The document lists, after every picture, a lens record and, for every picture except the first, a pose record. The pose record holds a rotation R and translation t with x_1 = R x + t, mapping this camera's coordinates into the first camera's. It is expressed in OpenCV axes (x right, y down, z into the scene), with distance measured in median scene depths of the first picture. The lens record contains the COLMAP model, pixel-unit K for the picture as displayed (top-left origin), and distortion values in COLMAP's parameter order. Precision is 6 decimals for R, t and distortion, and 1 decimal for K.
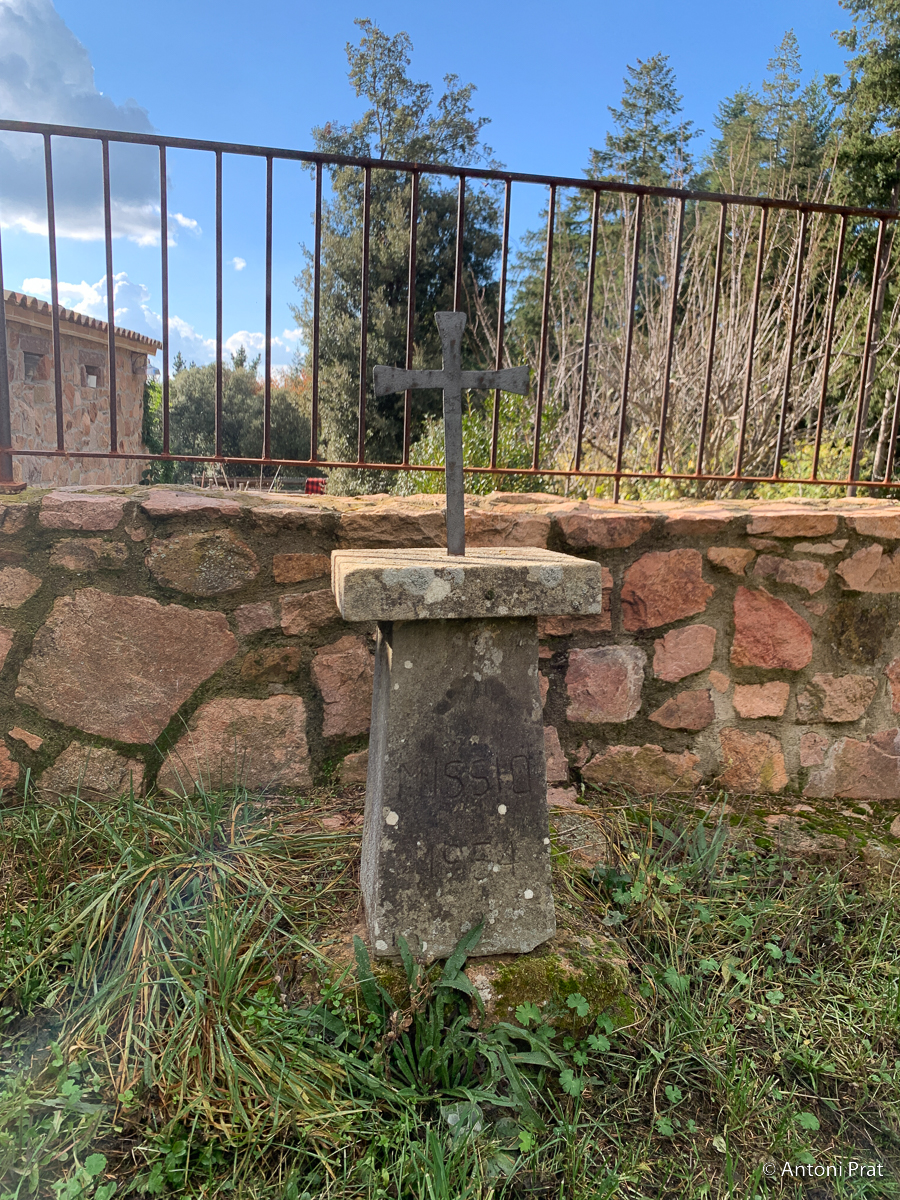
lens RADIAL K [[917.0, 0, 450.0], [0, 917.0, 600.0], [0, 0, 1]] dist [-0.000728, 0.003311]
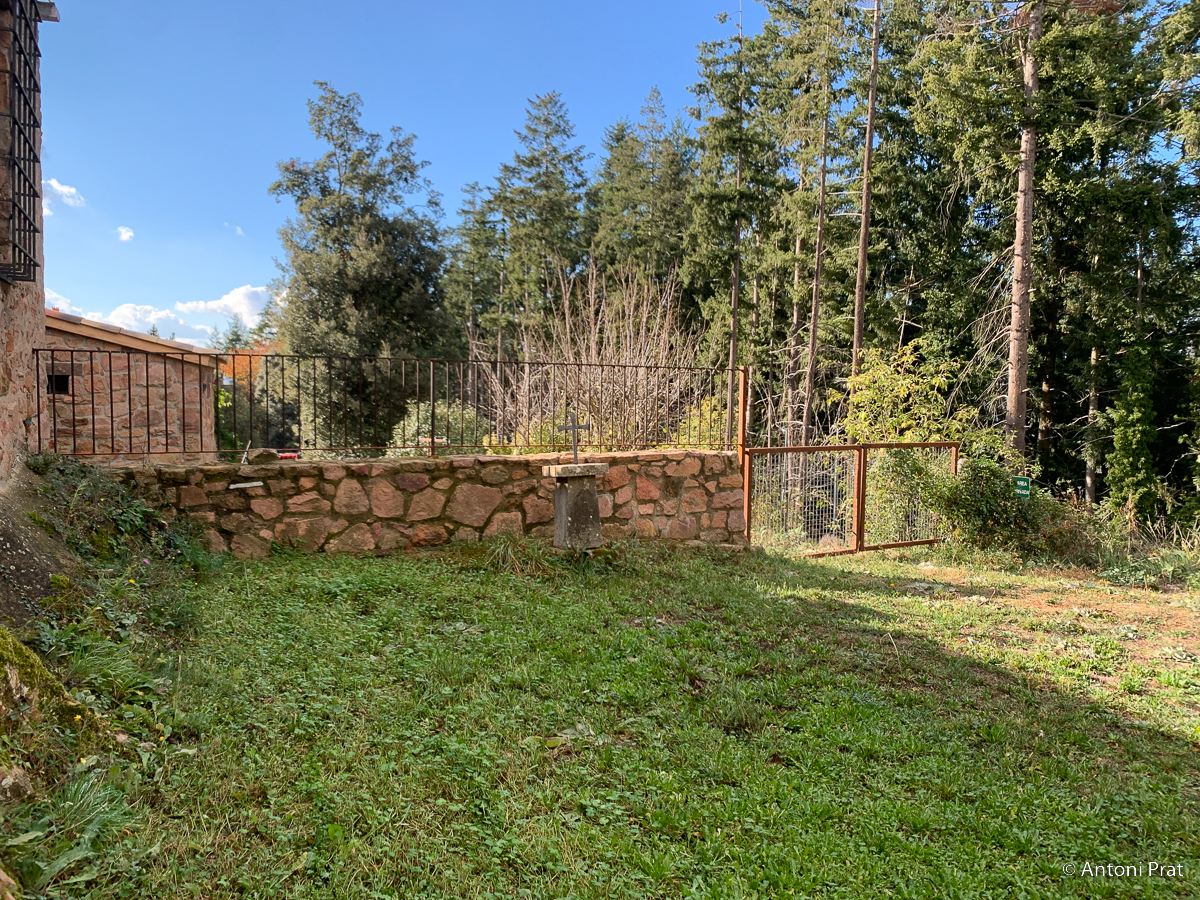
lens RADIAL K [[917.0, 0, 600.0], [0, 917.0, 450.0], [0, 0, 1]] dist [-0.000728, 0.003311]
pose [[0.967736, -0.045695, 0.247789, -0.059349], [0.076153, 0.990470, -0.114763, 0.024276], [-0.240184, 0.129930, 0.961993, -0.203278]]
